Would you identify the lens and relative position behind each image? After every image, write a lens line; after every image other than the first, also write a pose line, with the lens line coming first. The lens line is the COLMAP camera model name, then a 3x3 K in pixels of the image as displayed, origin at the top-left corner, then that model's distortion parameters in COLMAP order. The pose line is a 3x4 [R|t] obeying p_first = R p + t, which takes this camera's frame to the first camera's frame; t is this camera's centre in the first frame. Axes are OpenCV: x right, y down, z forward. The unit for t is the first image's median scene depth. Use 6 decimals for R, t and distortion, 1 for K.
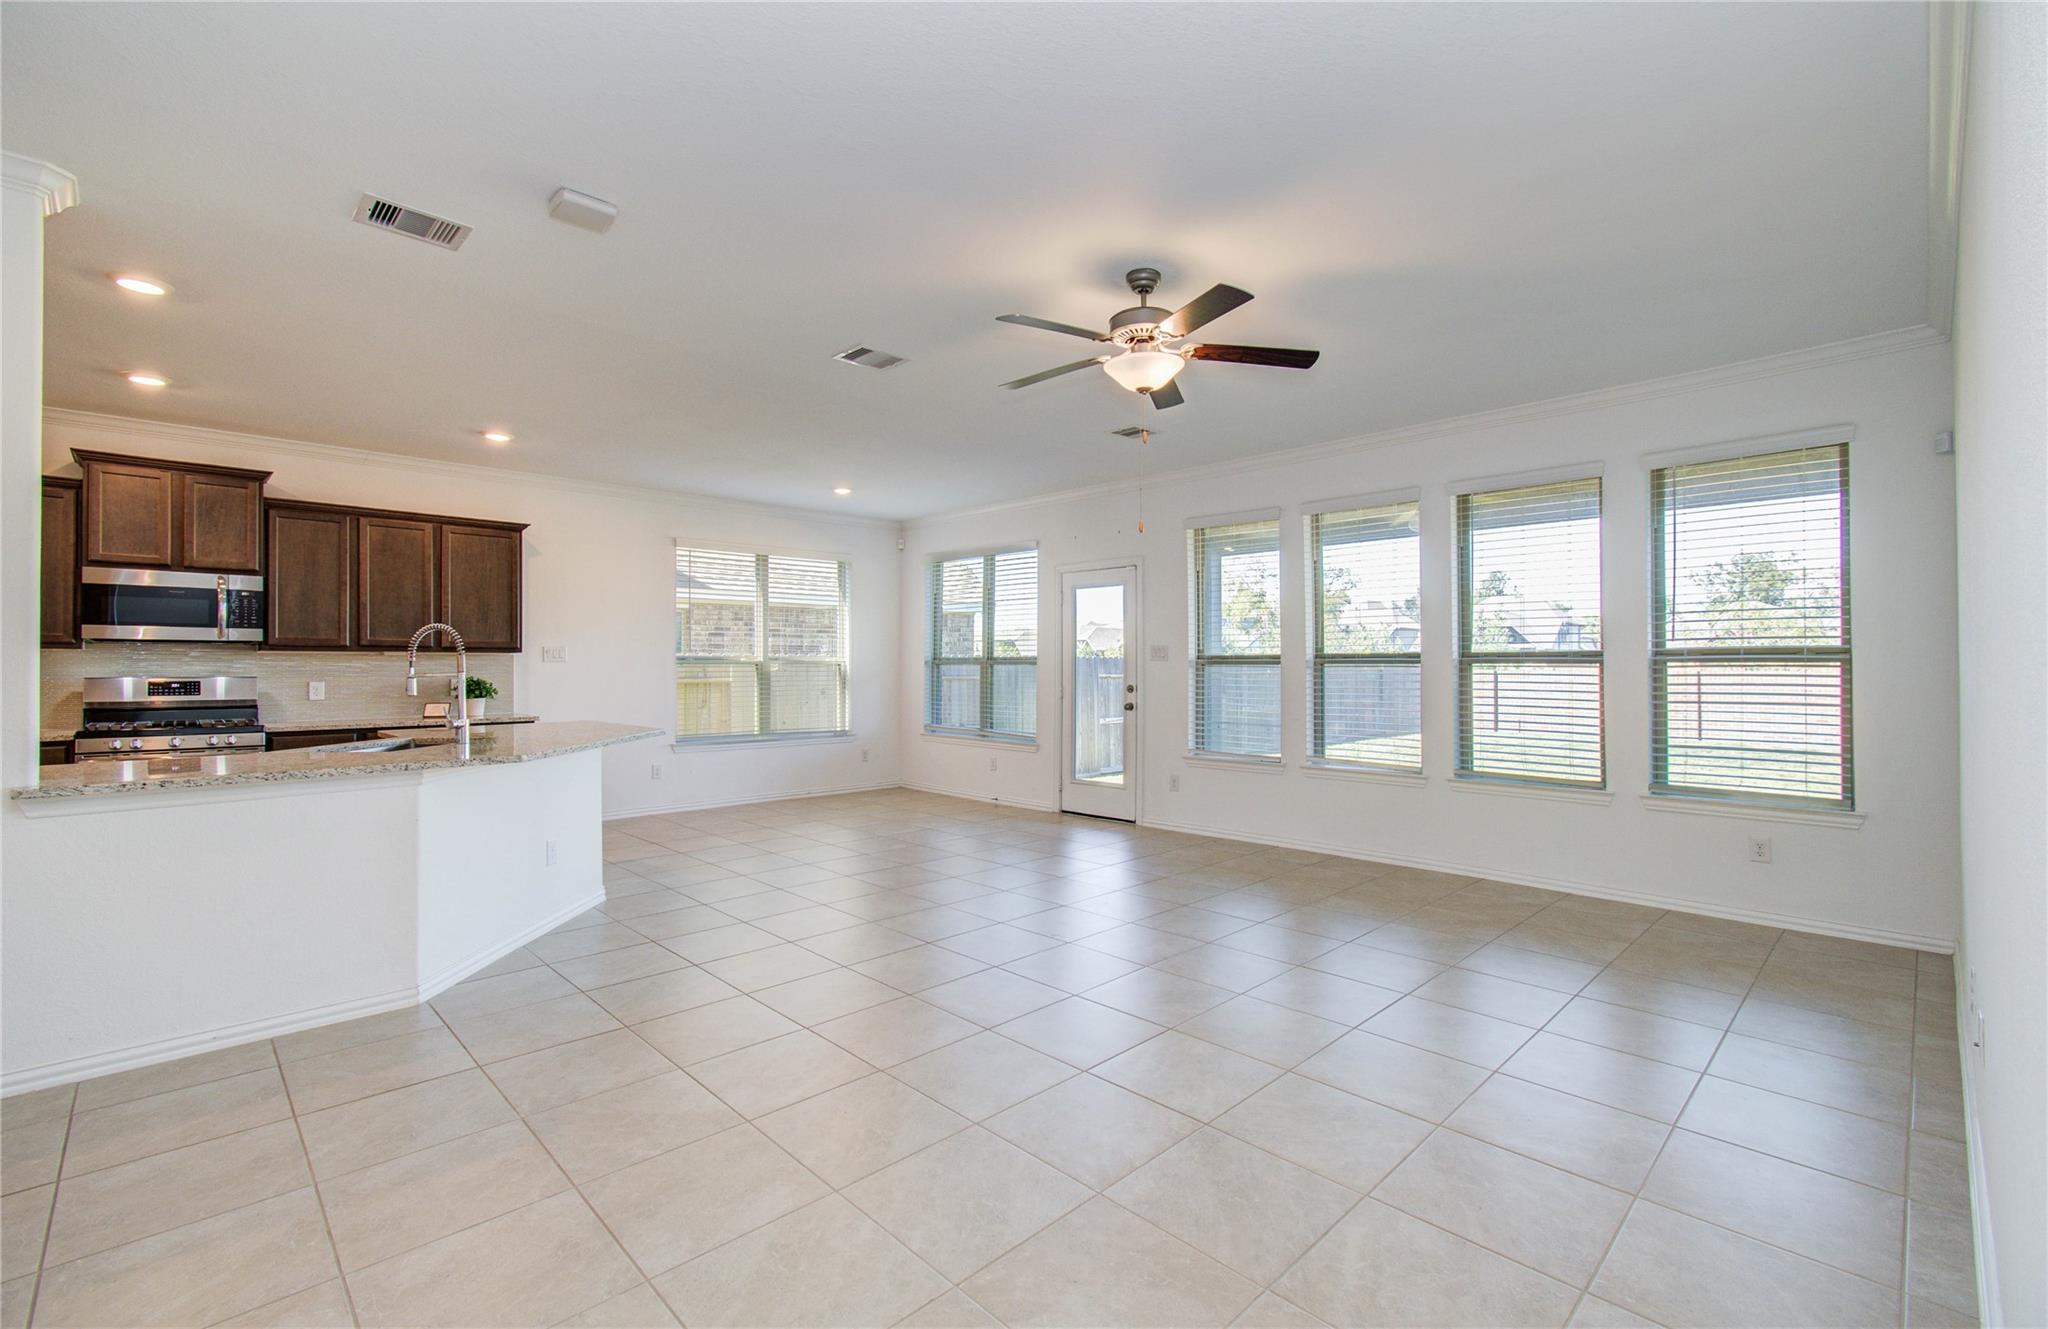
lens RADIAL K [[885.6, 0, 1015.9], [0, 885.6, 663.9], [0, 0, 1]] dist [0.000114, 0.000549]
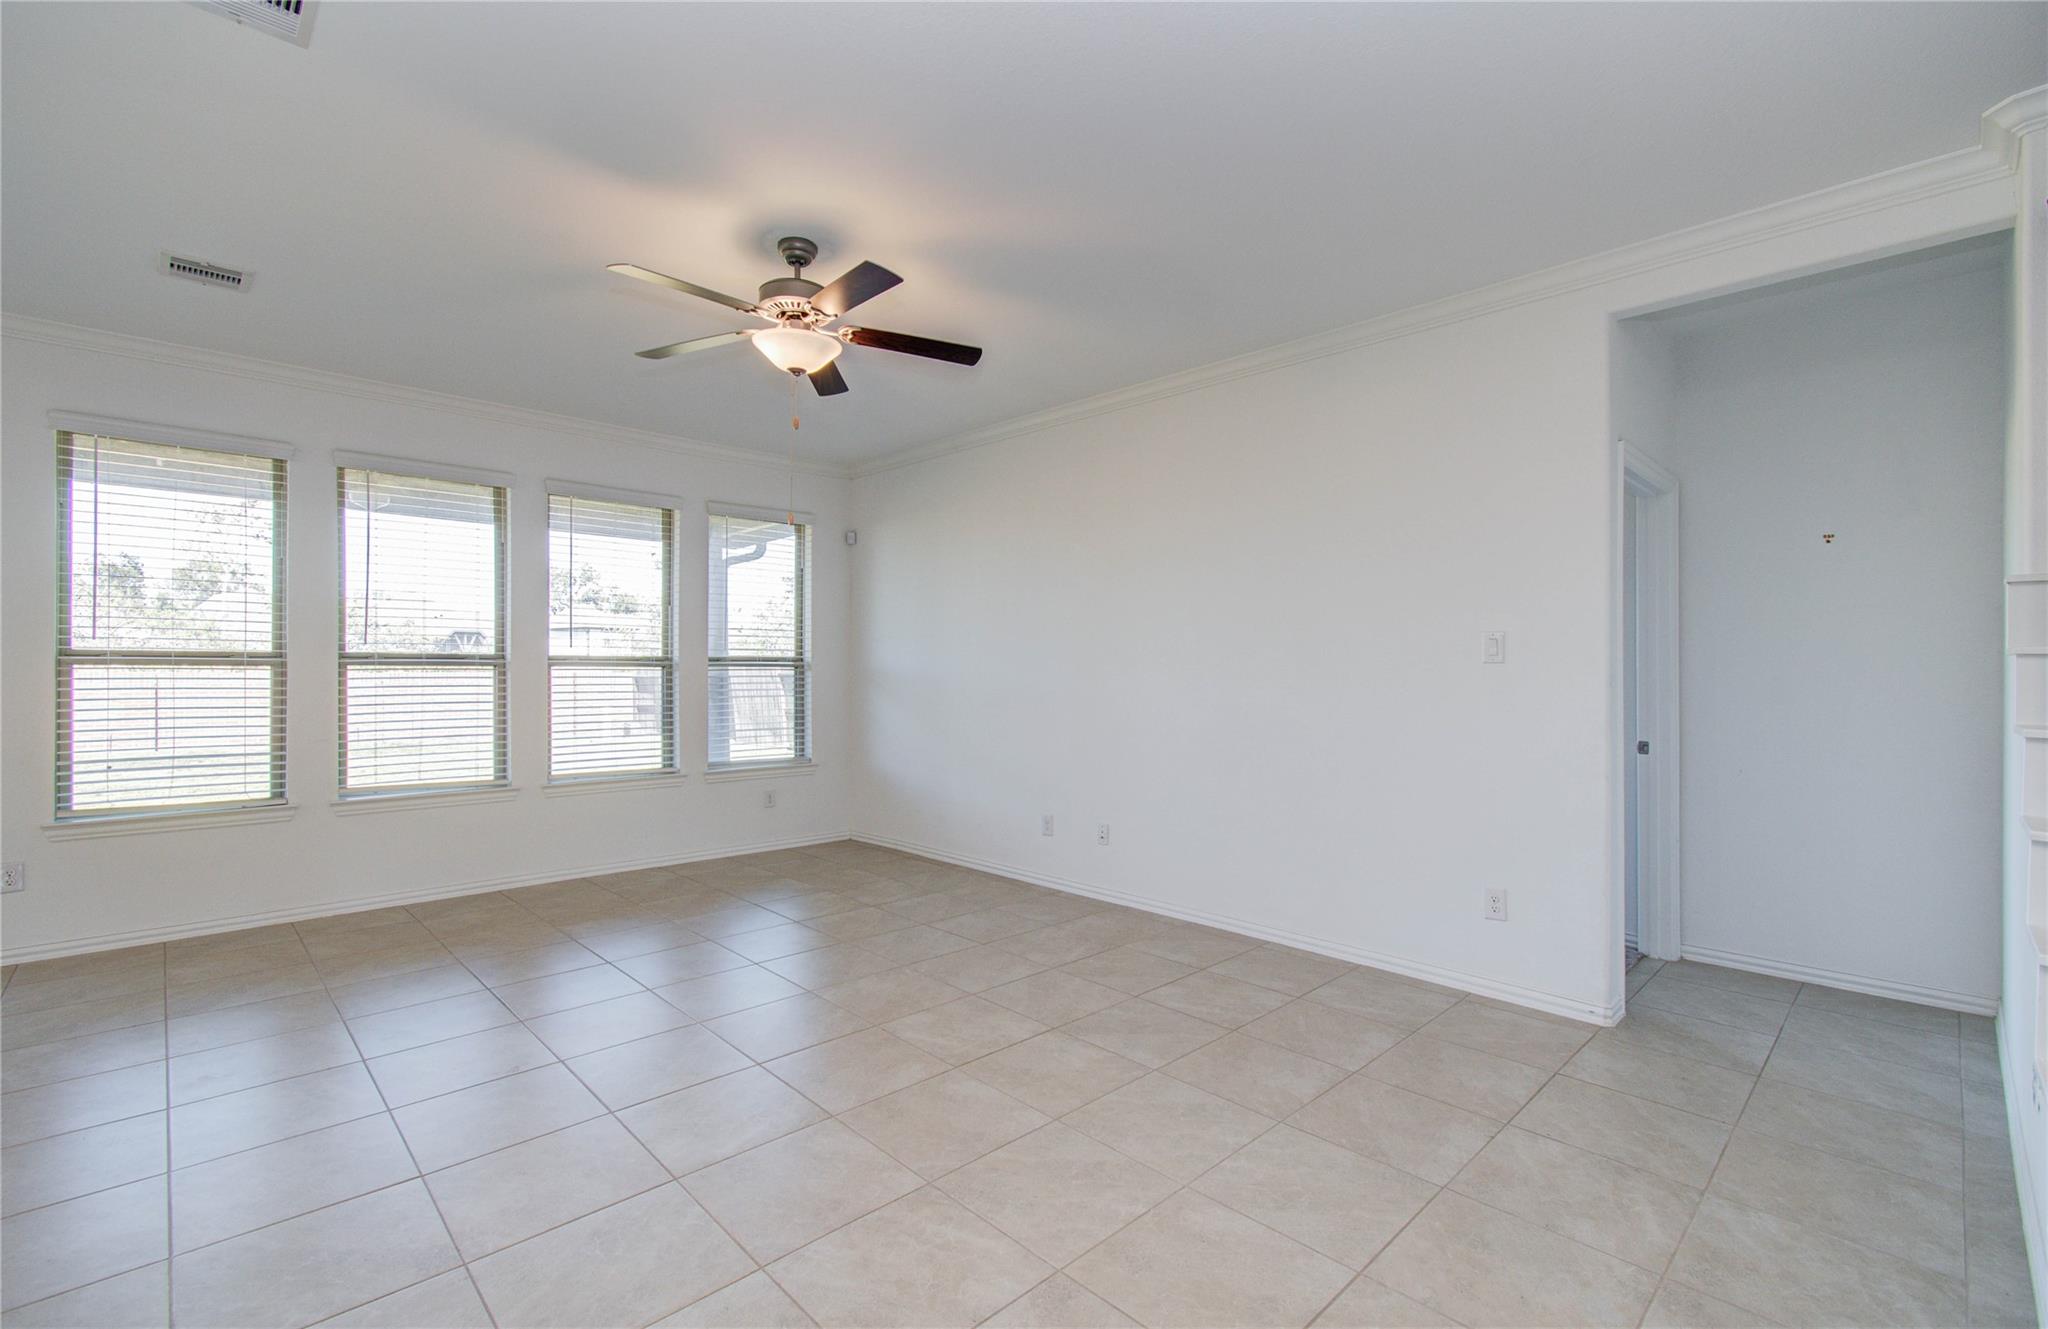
lens RADIAL K [[885.6, 0, 1015.9], [0, 885.6, 663.9], [0, 0, 1]] dist [0.000114, 0.000549]
pose [[0.003266, 0.010540, 0.999939, -0.220849], [-0.008423, 0.999909, -0.010513, 0.000371], [-0.999959, -0.008388, 0.003354, 0.214861]]
